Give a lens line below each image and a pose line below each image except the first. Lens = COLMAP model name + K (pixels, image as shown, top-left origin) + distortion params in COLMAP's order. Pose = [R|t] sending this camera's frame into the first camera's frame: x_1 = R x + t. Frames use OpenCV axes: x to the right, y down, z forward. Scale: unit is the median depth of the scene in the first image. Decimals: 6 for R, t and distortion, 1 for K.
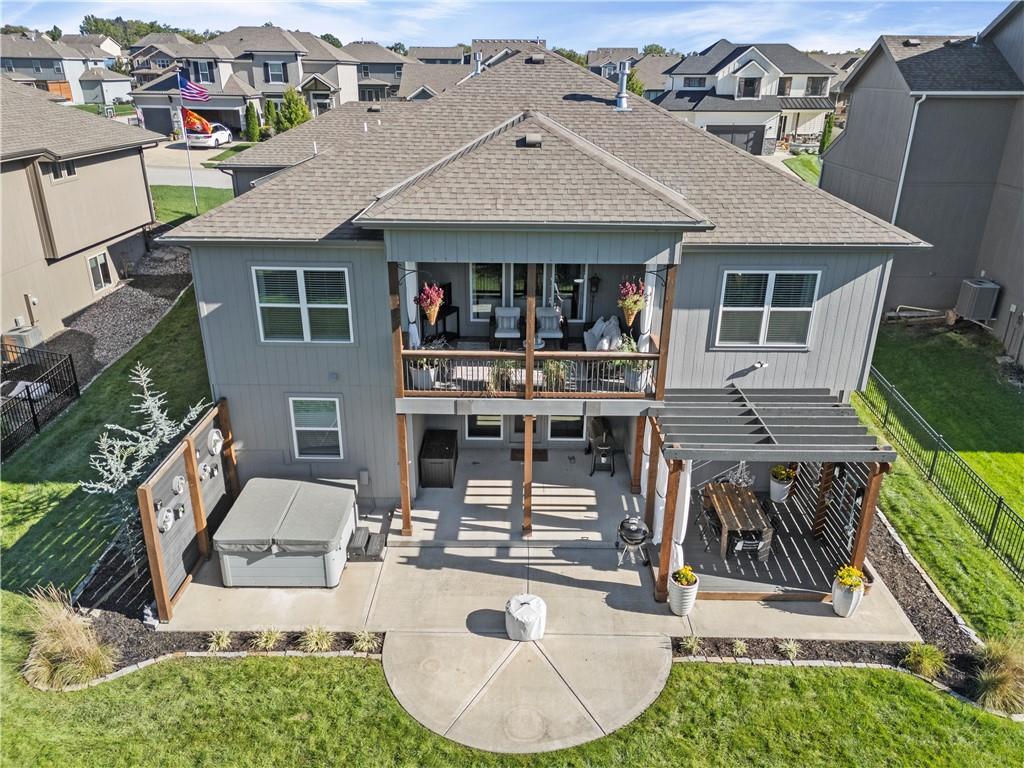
lens RADIAL K [[751.8, 0, 512.0], [0, 751.8, 384.0], [0, 0, 1]] dist [0.072819, -0.075578]
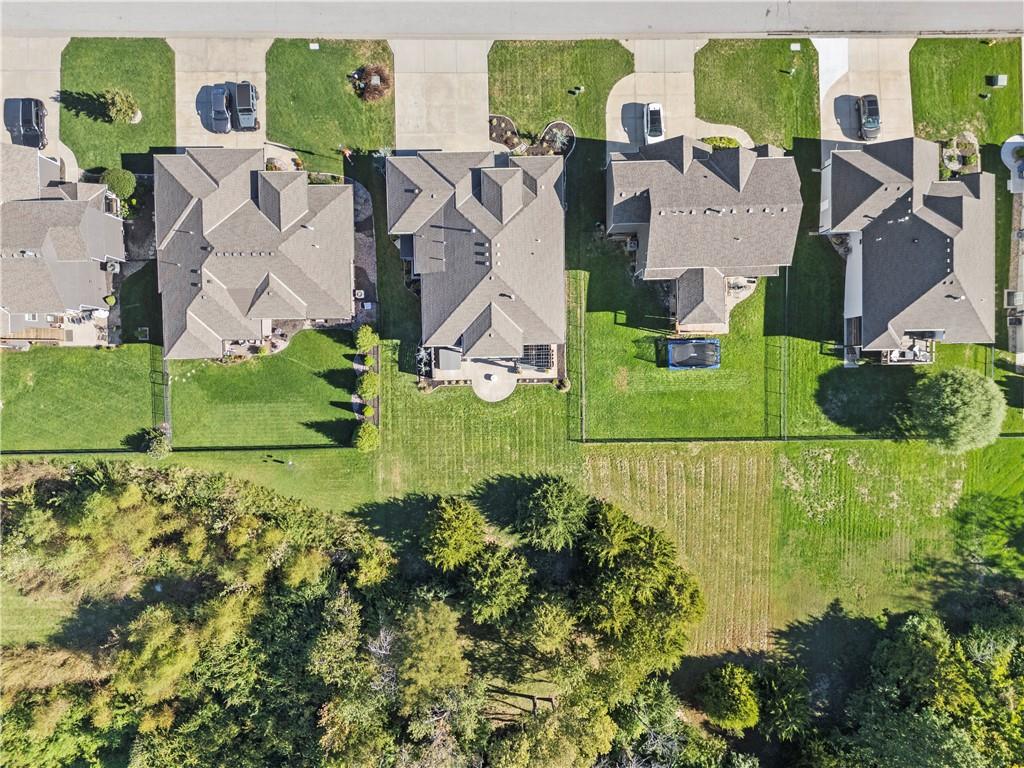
lens RADIAL K [[751.8, 0, 512.0], [0, 751.8, 384.0], [0, 0, 1]] dist [0.072819, -0.075578]
pose [[0.999479, -0.031562, 0.006824, 0.108772], [0.005626, 0.378317, 0.925659, -4.640645], [-0.031797, -0.925138, 0.378297, -1.190105]]
